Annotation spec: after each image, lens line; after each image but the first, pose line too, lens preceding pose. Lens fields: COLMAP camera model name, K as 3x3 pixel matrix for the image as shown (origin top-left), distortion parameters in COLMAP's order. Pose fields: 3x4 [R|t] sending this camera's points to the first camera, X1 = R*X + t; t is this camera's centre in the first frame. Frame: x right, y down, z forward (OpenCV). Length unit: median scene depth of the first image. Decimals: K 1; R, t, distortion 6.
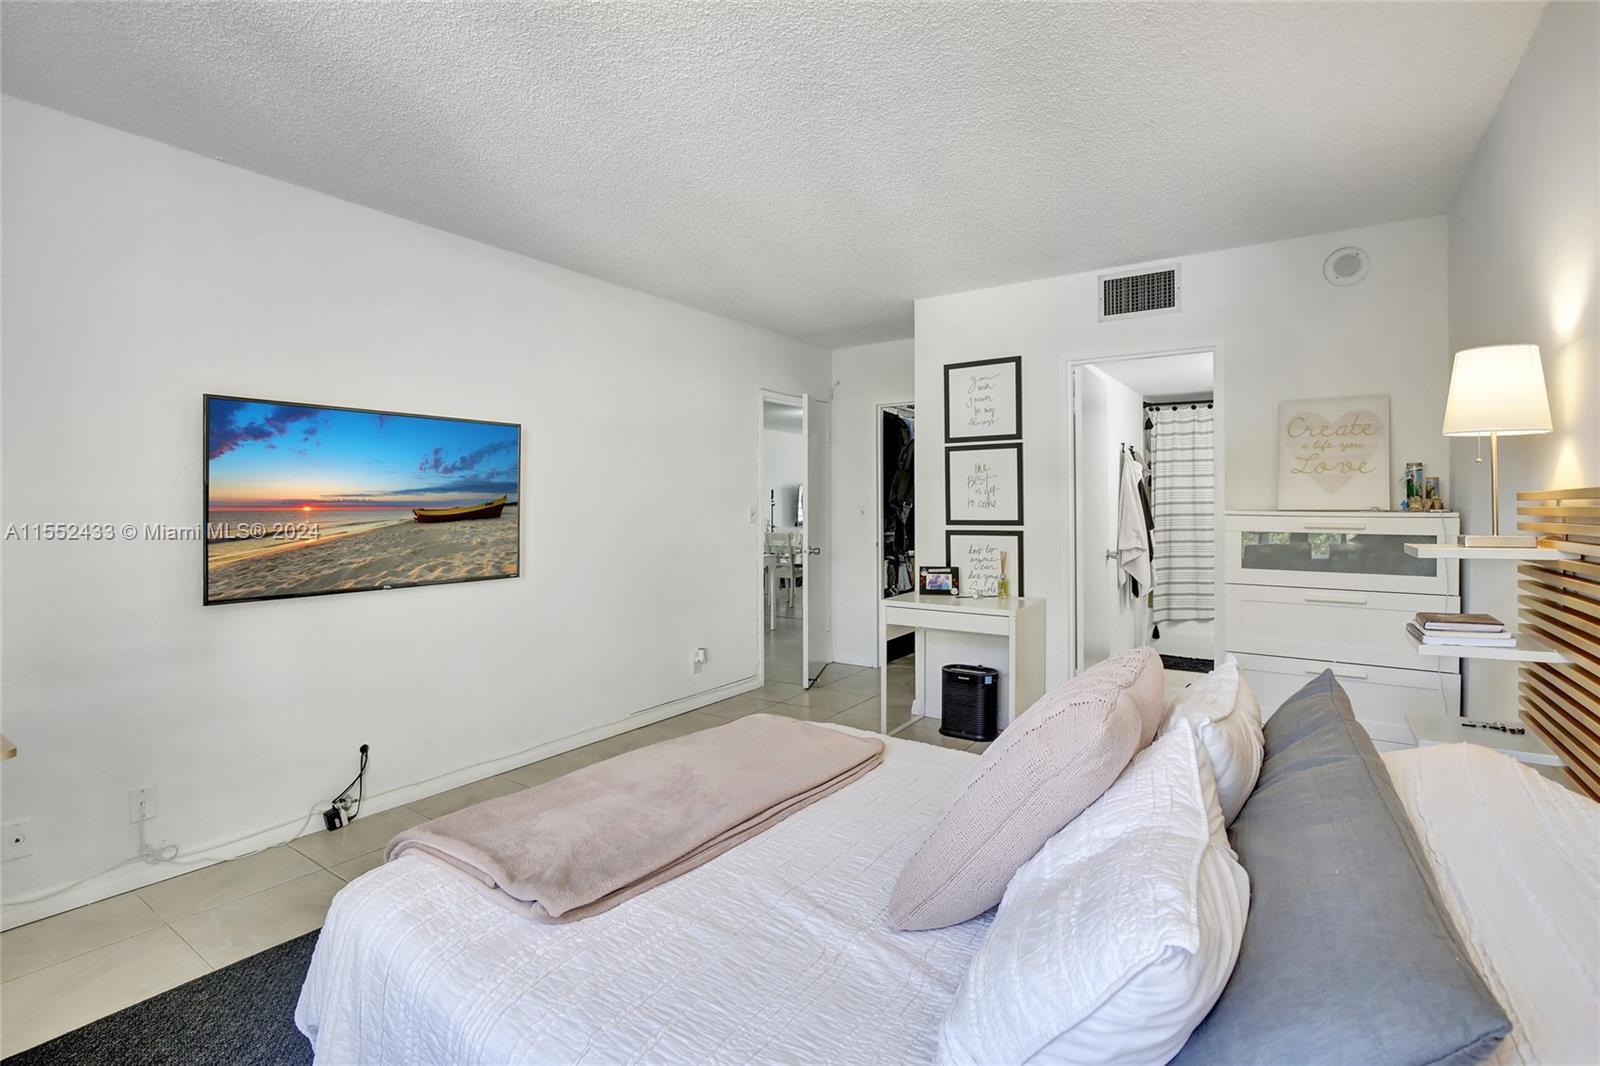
lens RADIAL K [[729.2, 0, 765.2], [0, 729.2, 500.5], [0, 0, 1]] dist [0.000629, 0.000225]
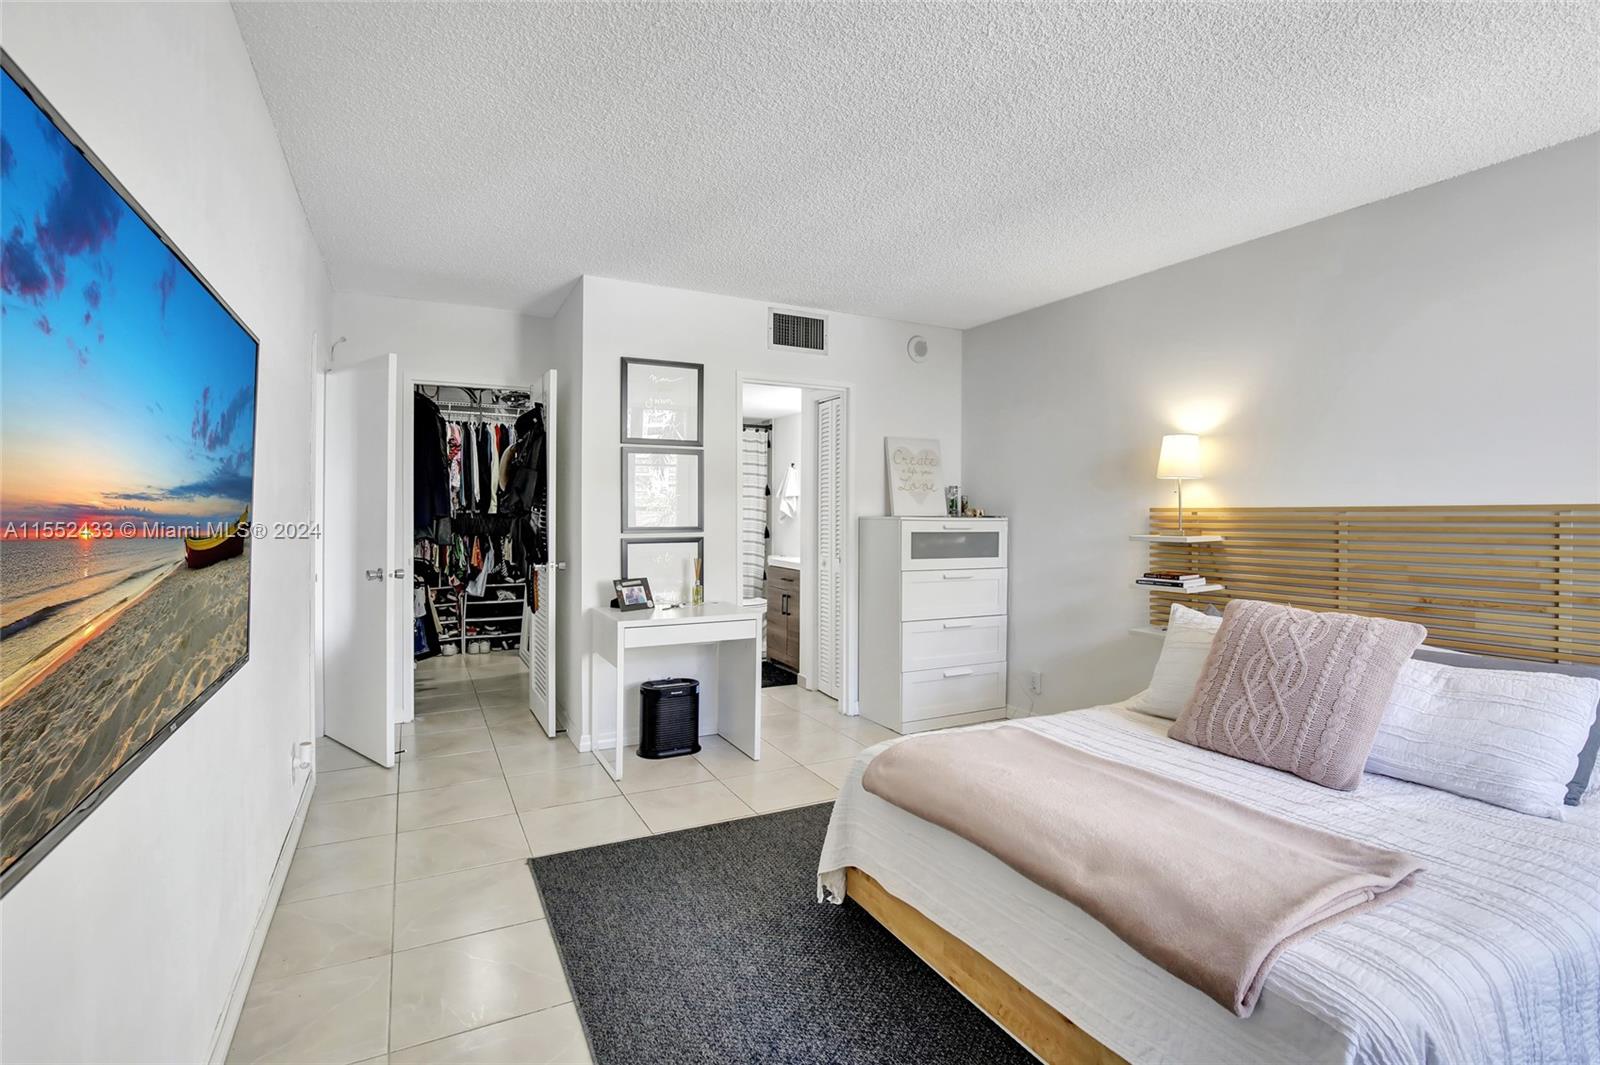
lens RADIAL K [[743.2, 0, 841.6], [0, 743.2, 523.8], [0, 0, 1]] dist [-0.015142, 0.000863]
pose [[0.465277, -0.014542, 0.885046, -0.473445], [-0.011519, 0.999681, 0.022481, -0.002379], [-0.885090, -0.020655, 0.464961, 0.345186]]
